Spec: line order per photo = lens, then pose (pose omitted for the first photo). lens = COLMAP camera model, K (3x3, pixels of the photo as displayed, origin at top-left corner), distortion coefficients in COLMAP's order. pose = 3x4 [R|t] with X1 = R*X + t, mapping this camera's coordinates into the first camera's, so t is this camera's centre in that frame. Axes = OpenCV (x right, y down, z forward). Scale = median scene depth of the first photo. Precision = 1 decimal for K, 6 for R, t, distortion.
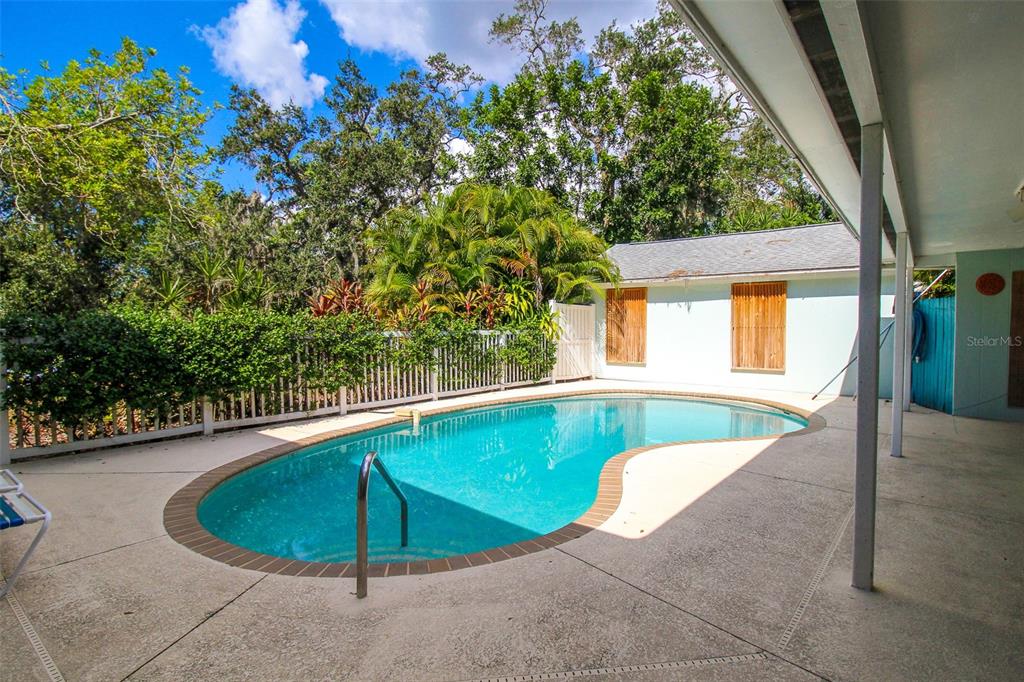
lens RADIAL K [[502.5, 0, 503.4], [0, 502.5, 340.9], [0, 0, 1]] dist [0.000468, -0.012869]
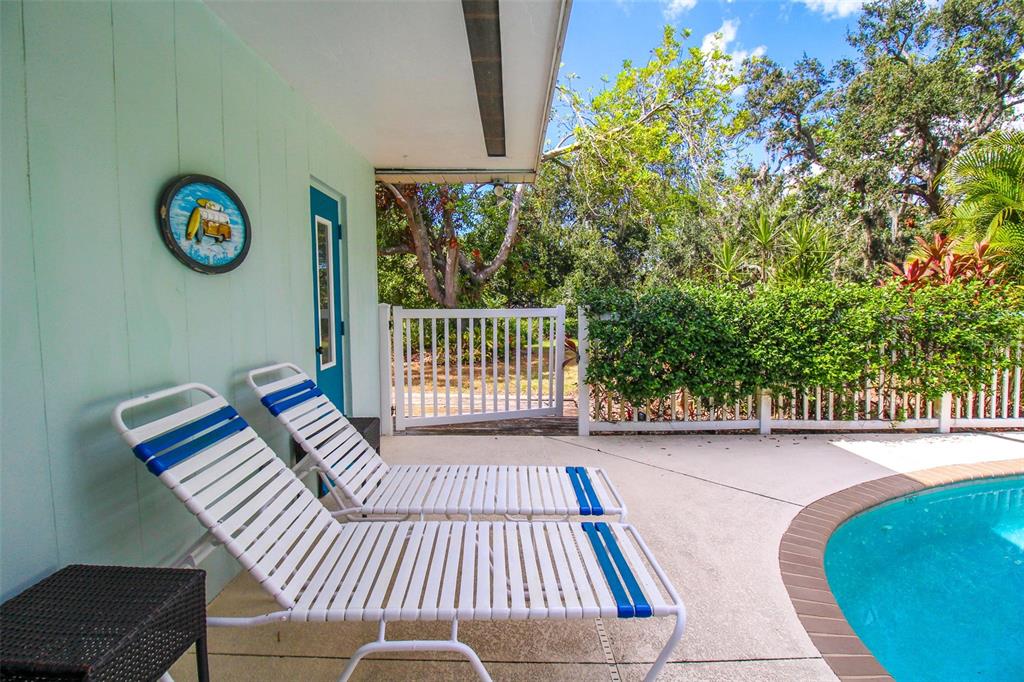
lens RADIAL K [[502.5, 0, 503.4], [0, 502.5, 340.9], [0, 0, 1]] dist [0.000468, -0.012869]
pose [[0.606937, 0.053791, -0.792927, -0.164300], [-0.018612, 0.998395, 0.053483, -0.001986], [0.794532, -0.017703, 0.606964, 0.129990]]
